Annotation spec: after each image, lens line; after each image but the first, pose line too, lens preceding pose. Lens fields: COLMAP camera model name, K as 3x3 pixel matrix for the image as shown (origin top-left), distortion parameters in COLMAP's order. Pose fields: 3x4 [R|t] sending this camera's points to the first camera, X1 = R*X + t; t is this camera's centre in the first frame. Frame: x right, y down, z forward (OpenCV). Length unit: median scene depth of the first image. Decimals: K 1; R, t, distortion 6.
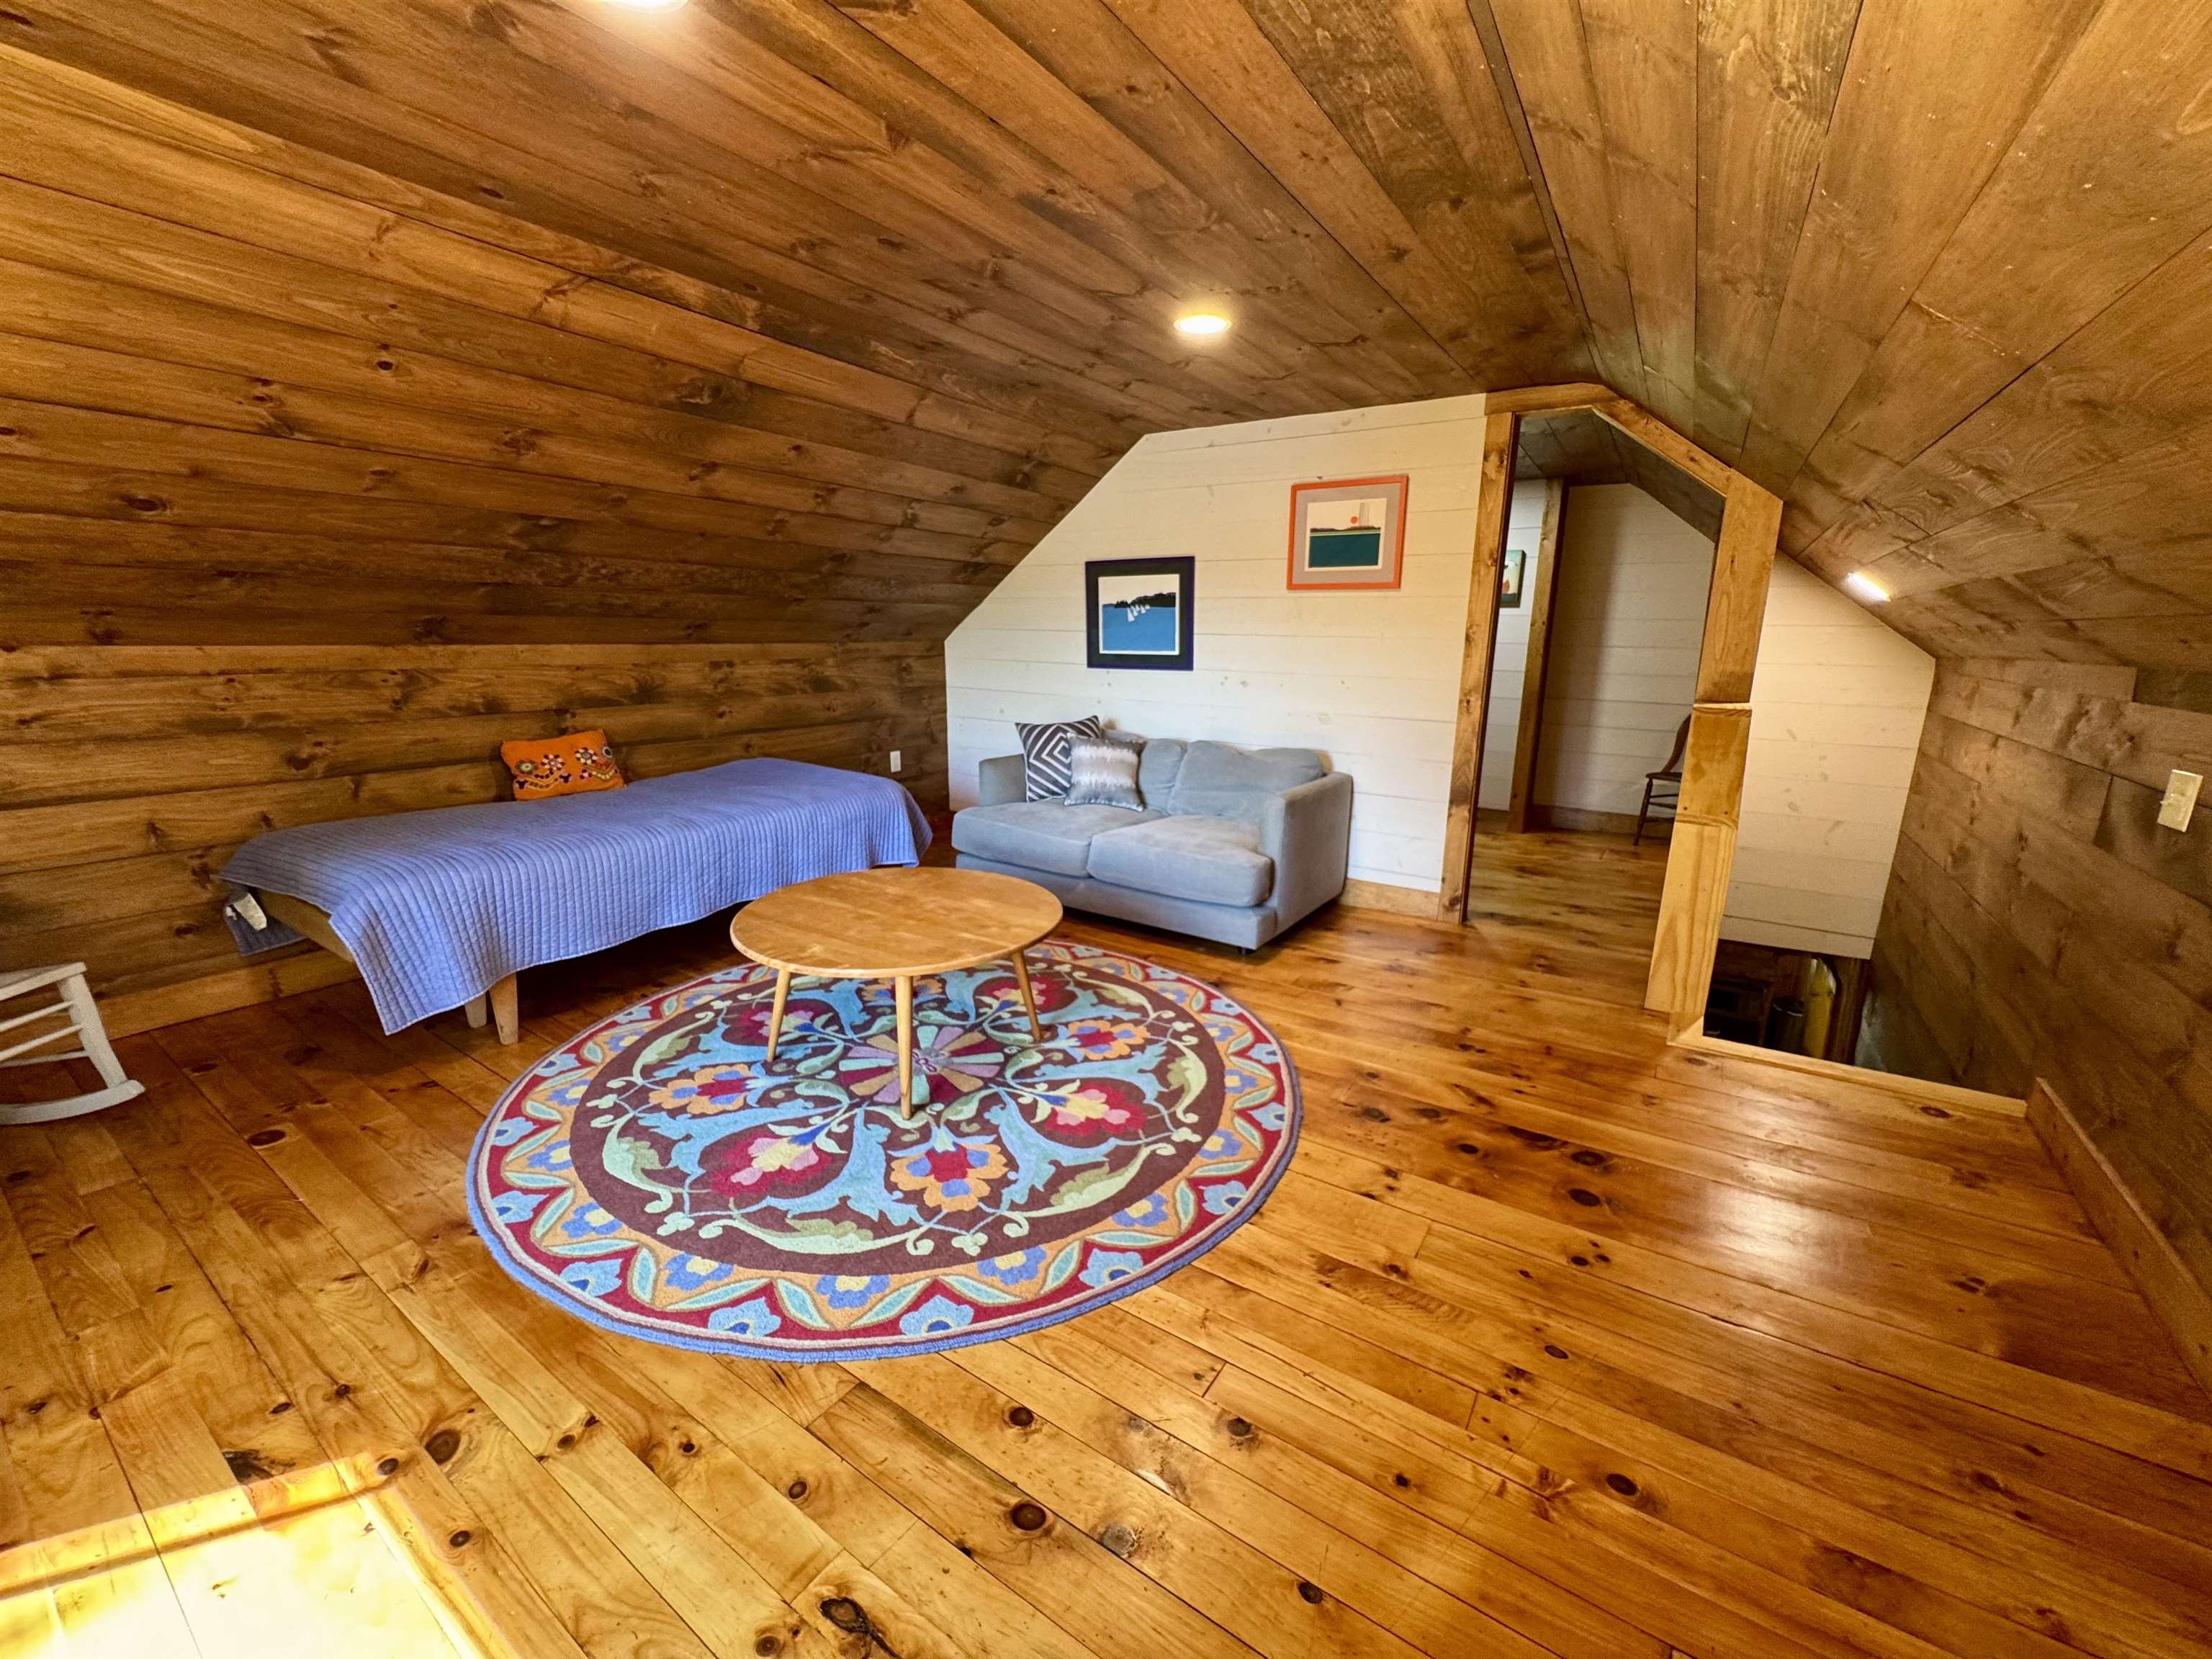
lens RADIAL K [[883.5, 0, 1108.3], [0, 883.5, 830.8], [0, 0, 1]] dist [-0.003888, 0.000371]
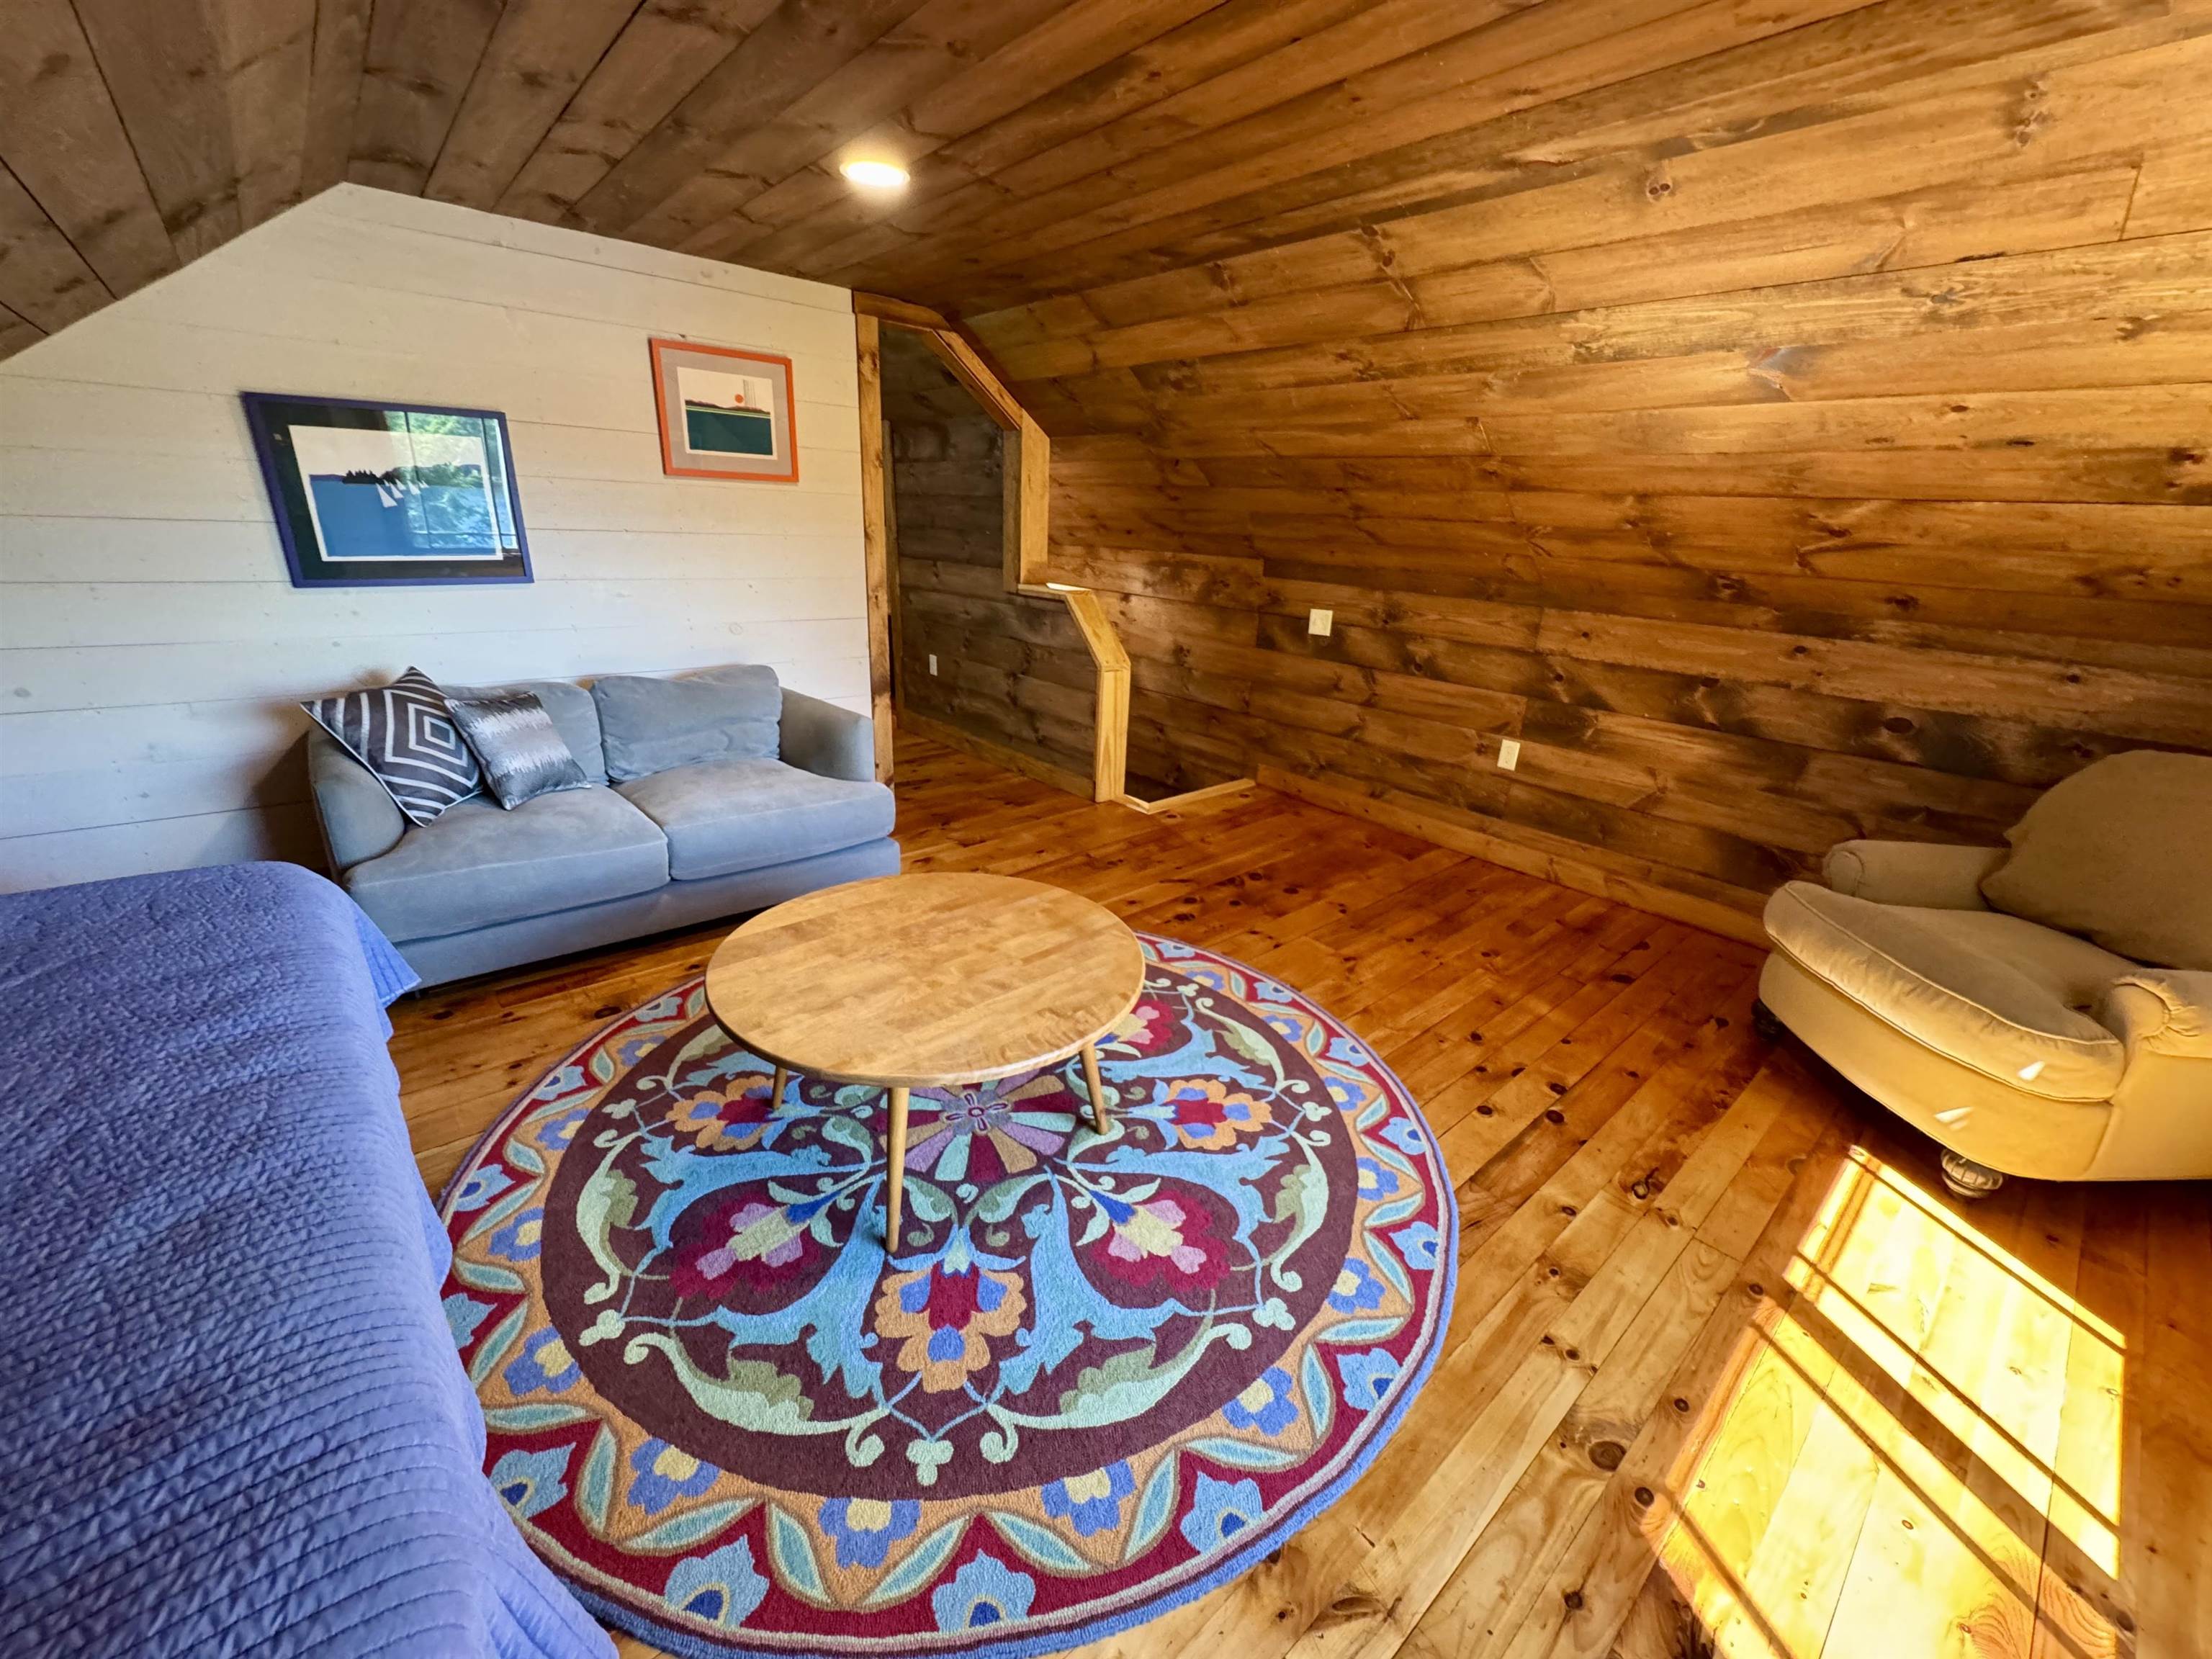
lens RADIAL K [[883.5, 0, 1108.3], [0, 883.5, 830.8], [0, 0, 1]] dist [-0.003888, 0.000371]
pose [[0.261179, -0.325070, 0.908909, -0.845644], [0.176251, 0.941822, 0.286195, -0.197069], [-0.949063, 0.085447, 0.303278, 0.623220]]
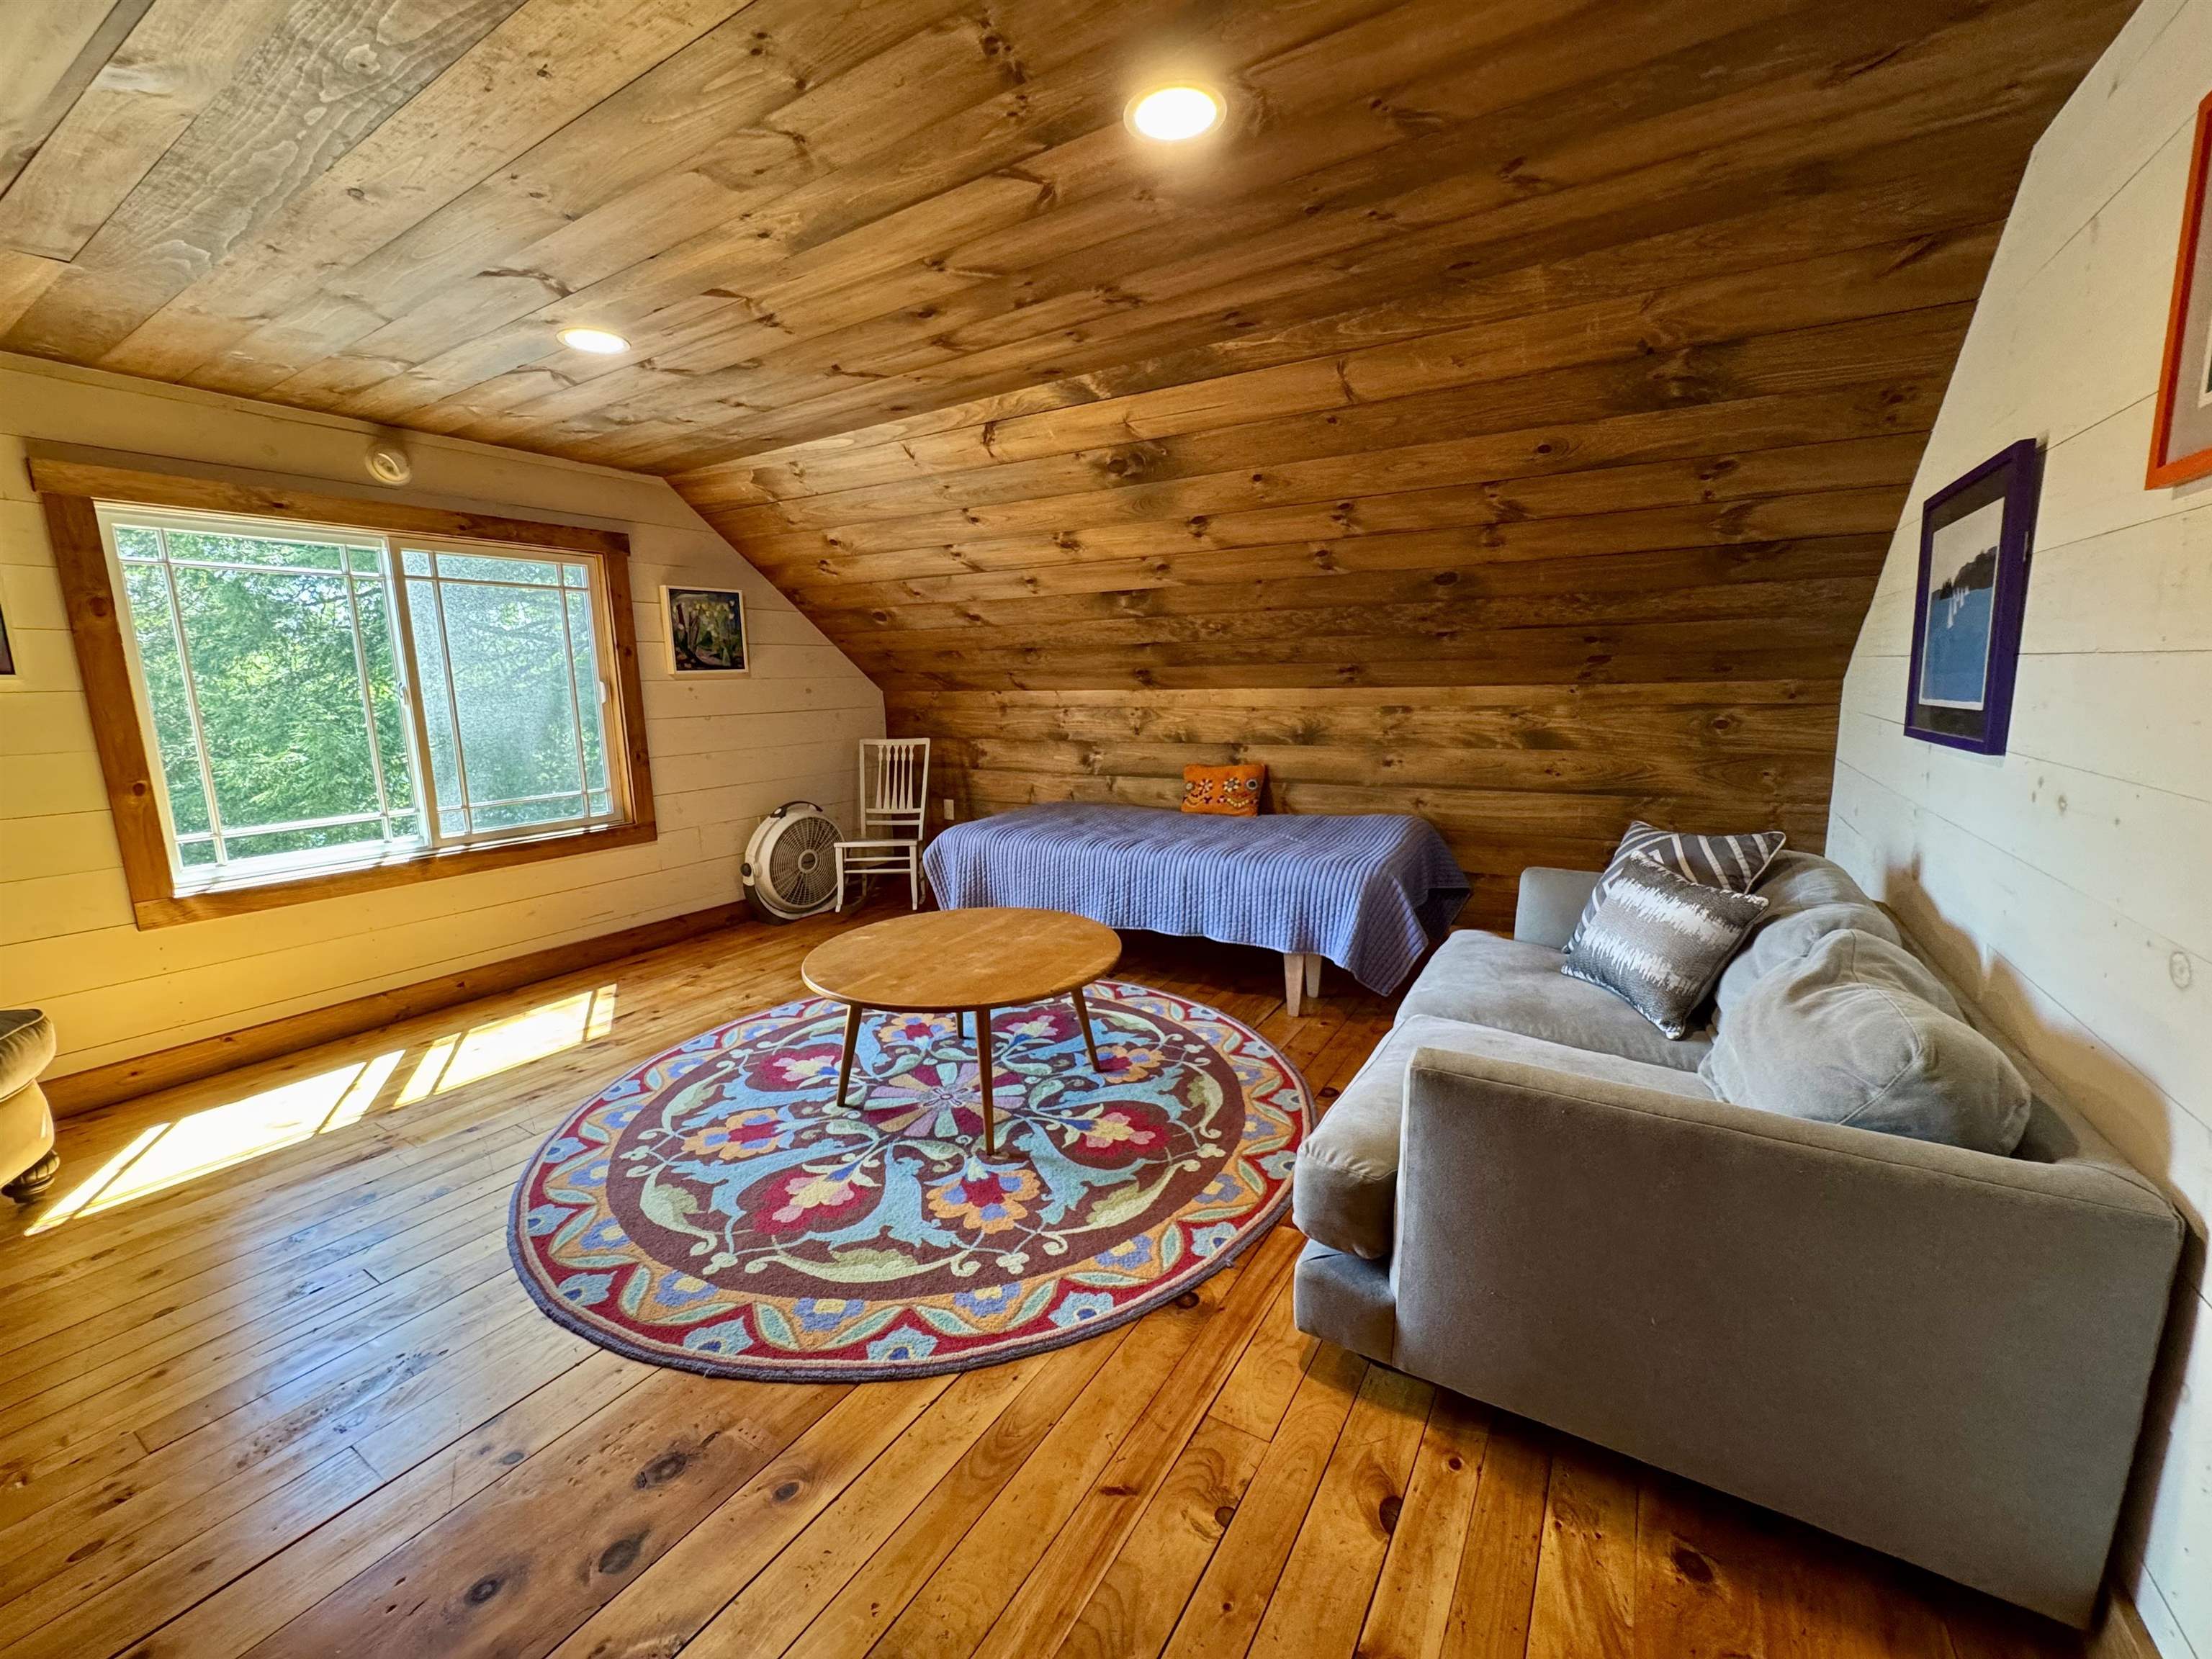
lens RADIAL K [[883.5, 0, 1108.3], [0, 883.5, 830.8], [0, 0, 1]] dist [-0.003888, 0.000371]
pose [[0.041724, 0.156388, -0.986814, 0.762224], [-0.200261, 0.968940, 0.145088, -0.223246], [0.978854, 0.191567, 0.071746, 1.064374]]
